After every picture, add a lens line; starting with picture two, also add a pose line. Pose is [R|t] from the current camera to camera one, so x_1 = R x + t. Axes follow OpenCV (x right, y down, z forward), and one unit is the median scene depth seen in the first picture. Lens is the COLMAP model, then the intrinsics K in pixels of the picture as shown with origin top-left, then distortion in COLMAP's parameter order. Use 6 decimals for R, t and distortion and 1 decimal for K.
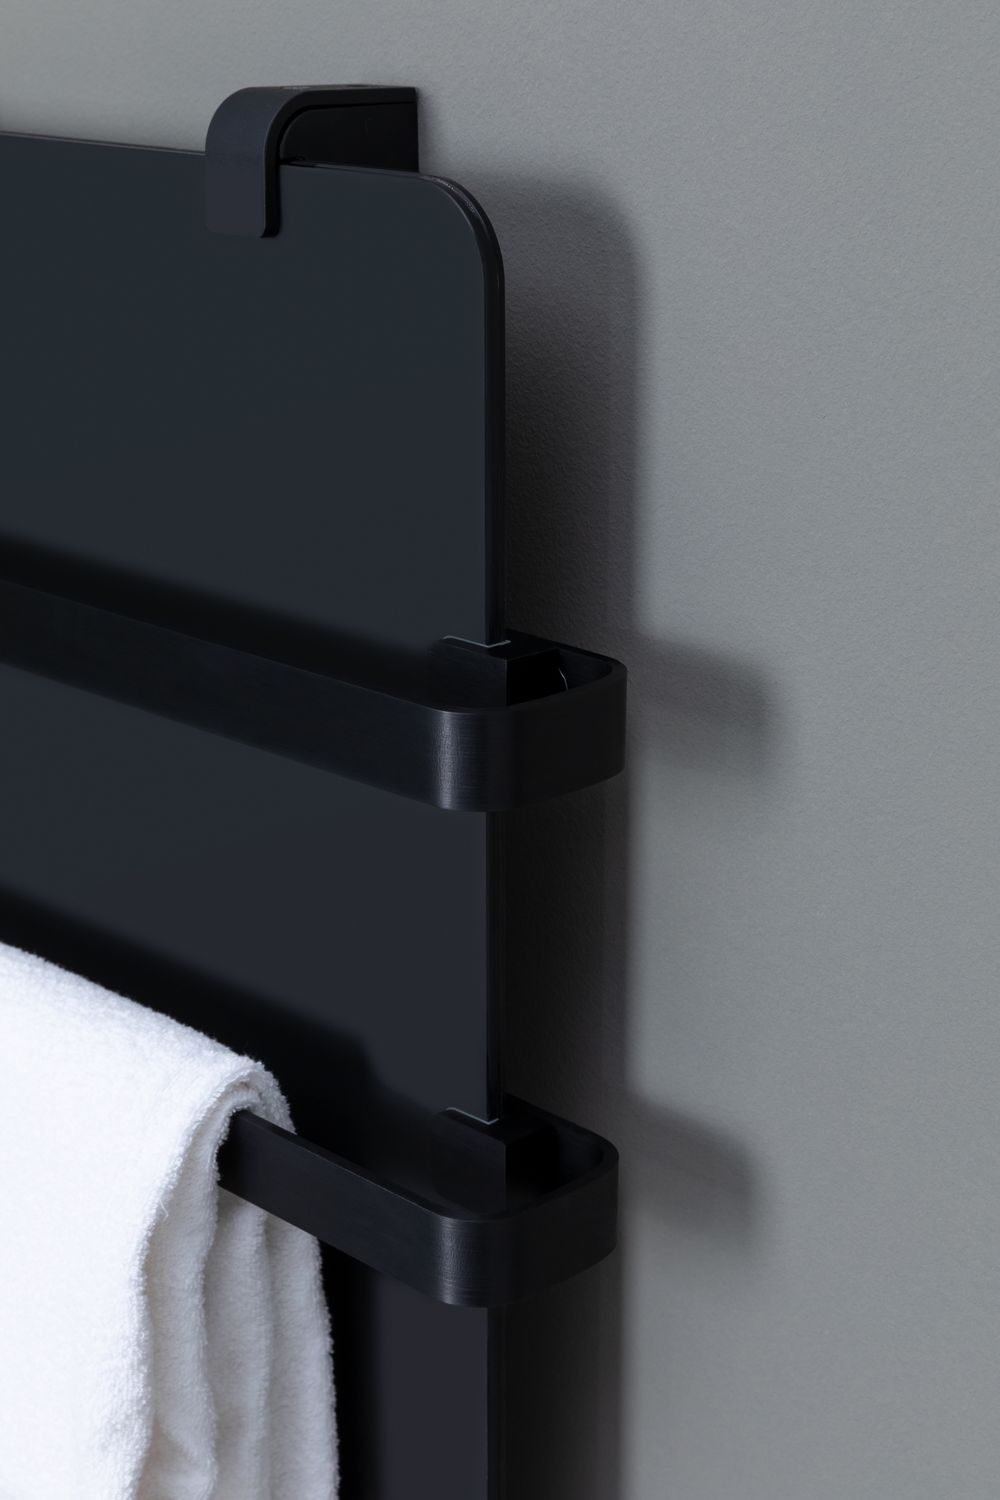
lens RADIAL K [[2693.2, 0, 500.0], [0, 2693.2, 750.0], [0, 0, 1]] dist [-0.046583, 0.155746]
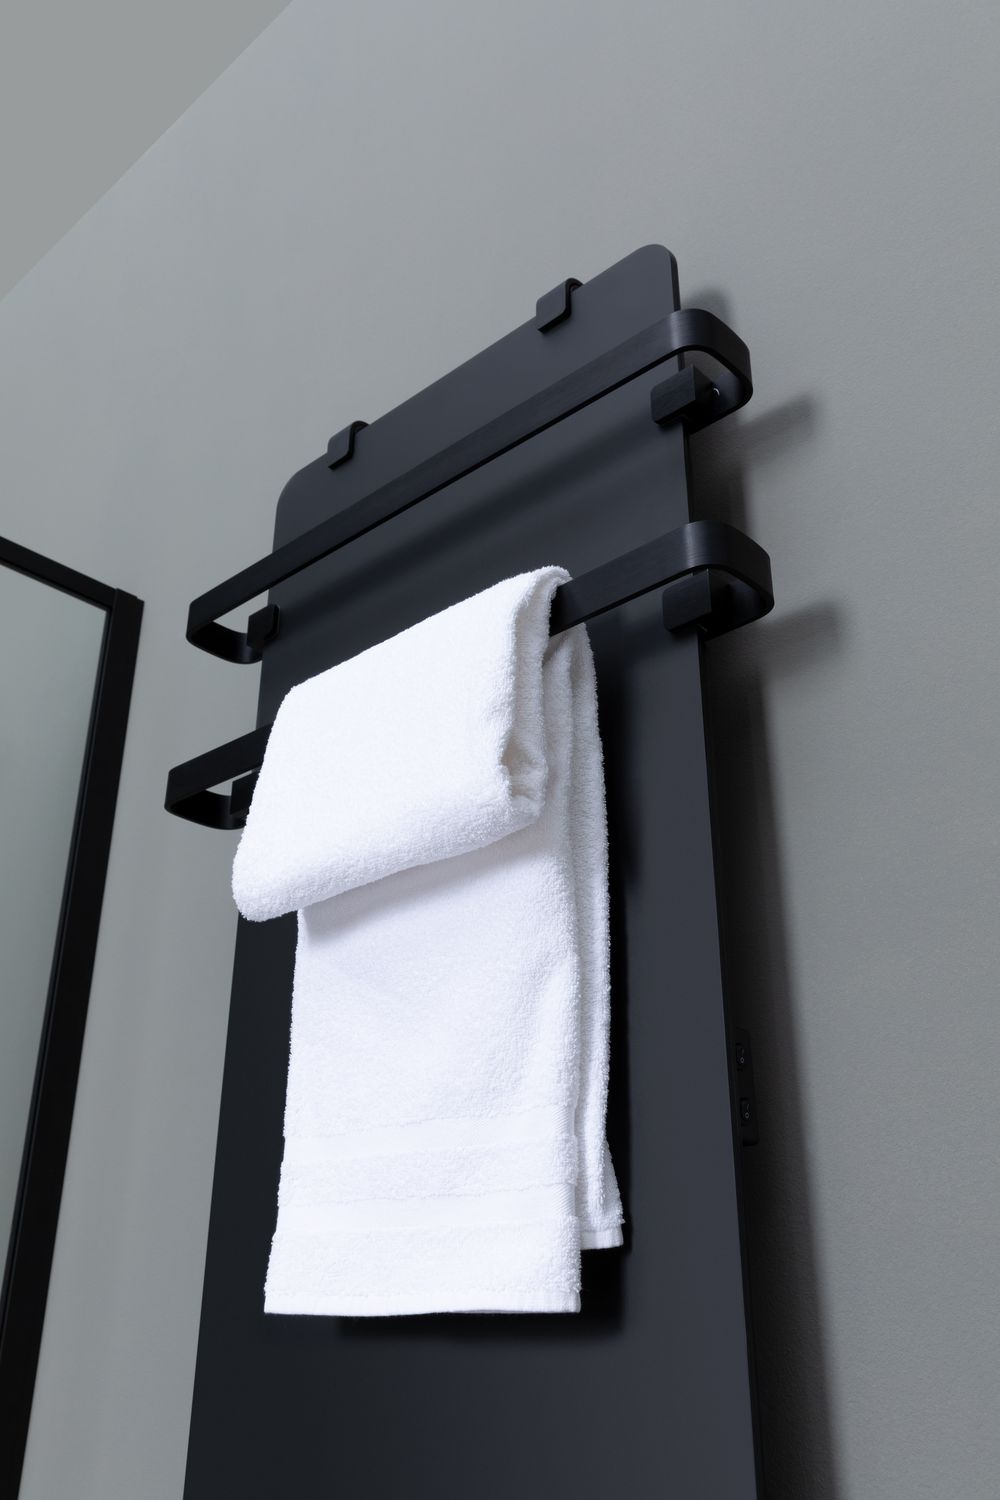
lens RADIAL K [[1307.1, 0, 500.0], [0, 1307.1, 750.0], [0, 0, 1]] dist [-0.002693, 0.000142]
pose [[0.999244, 0.020732, 0.032883, -0.167271], [0.007320, 0.730430, -0.682948, 0.843561], [-0.038177, 0.682673, 0.729726, 0.407112]]
